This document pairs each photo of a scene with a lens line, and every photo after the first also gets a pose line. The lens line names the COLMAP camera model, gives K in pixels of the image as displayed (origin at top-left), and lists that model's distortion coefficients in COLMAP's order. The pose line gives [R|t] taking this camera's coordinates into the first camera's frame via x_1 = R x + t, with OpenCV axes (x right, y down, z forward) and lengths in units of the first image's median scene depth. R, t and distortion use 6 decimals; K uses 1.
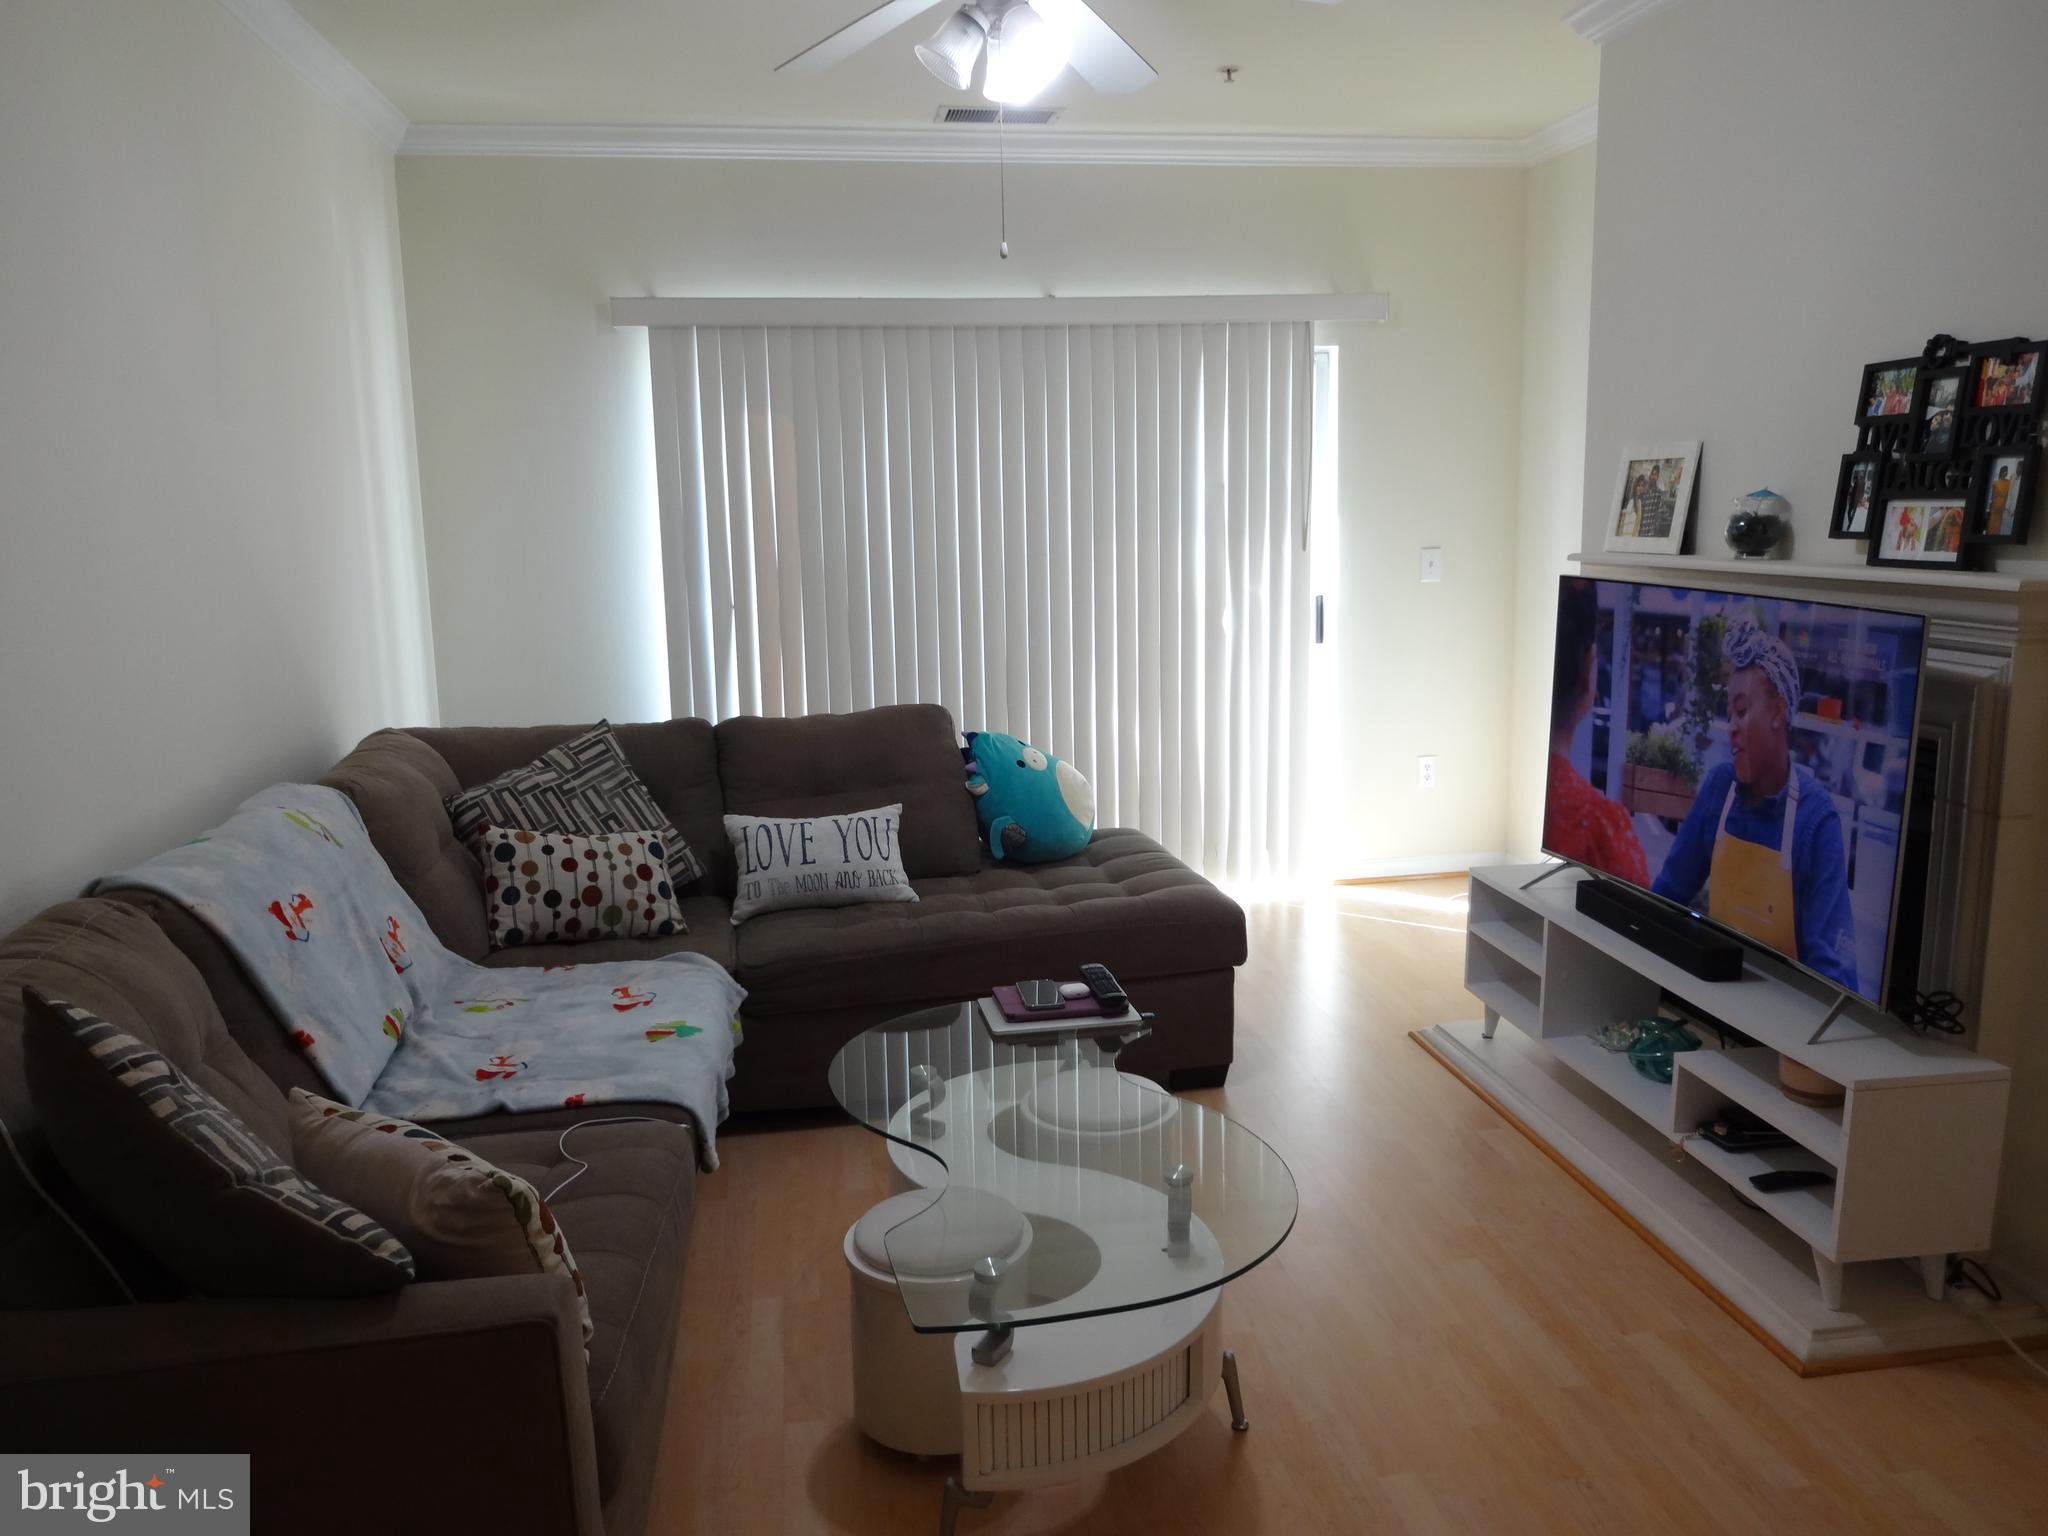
lens RADIAL K [[1516.0, 0, 1023.2], [0, 1516.0, 772.4], [0, 0, 1]] dist [-0.015500, 0.000841]
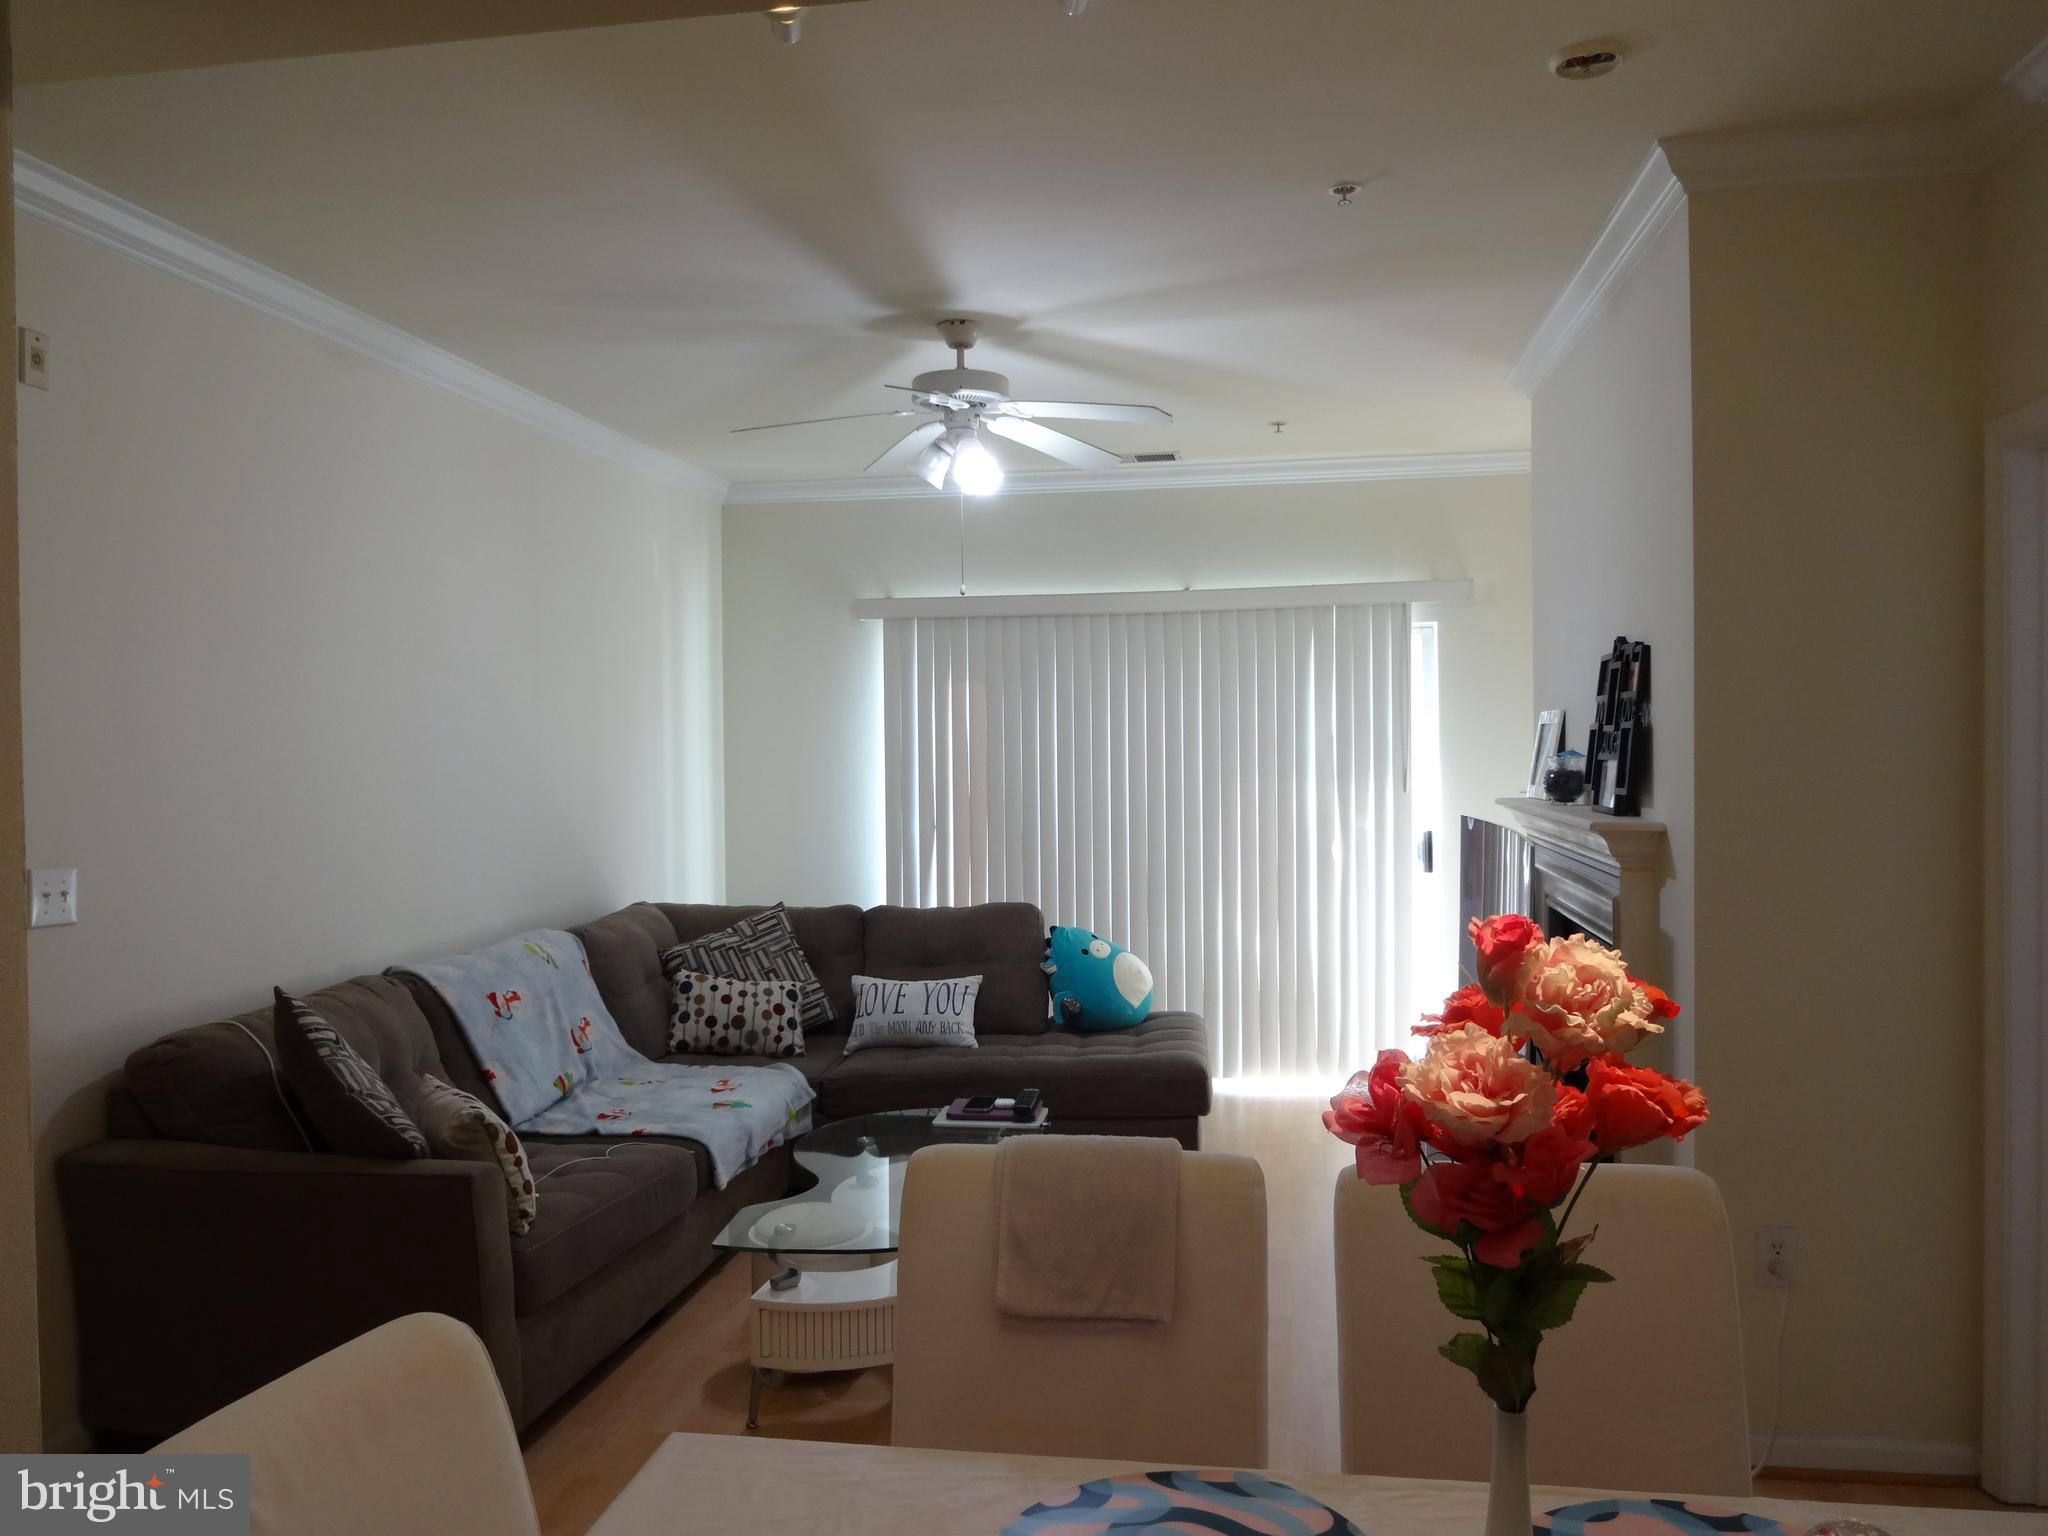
lens RADIAL K [[1516.0, 0, 1028.7], [0, 1516.0, 767.1], [0, 0, 1]] dist [-0.015500, 0.000841]
pose [[0.950579, 0.012974, -0.310212, 0.384414], [-0.061316, 0.987294, -0.146599, 0.033980], [0.304368, 0.158375, 0.939296, -0.273037]]
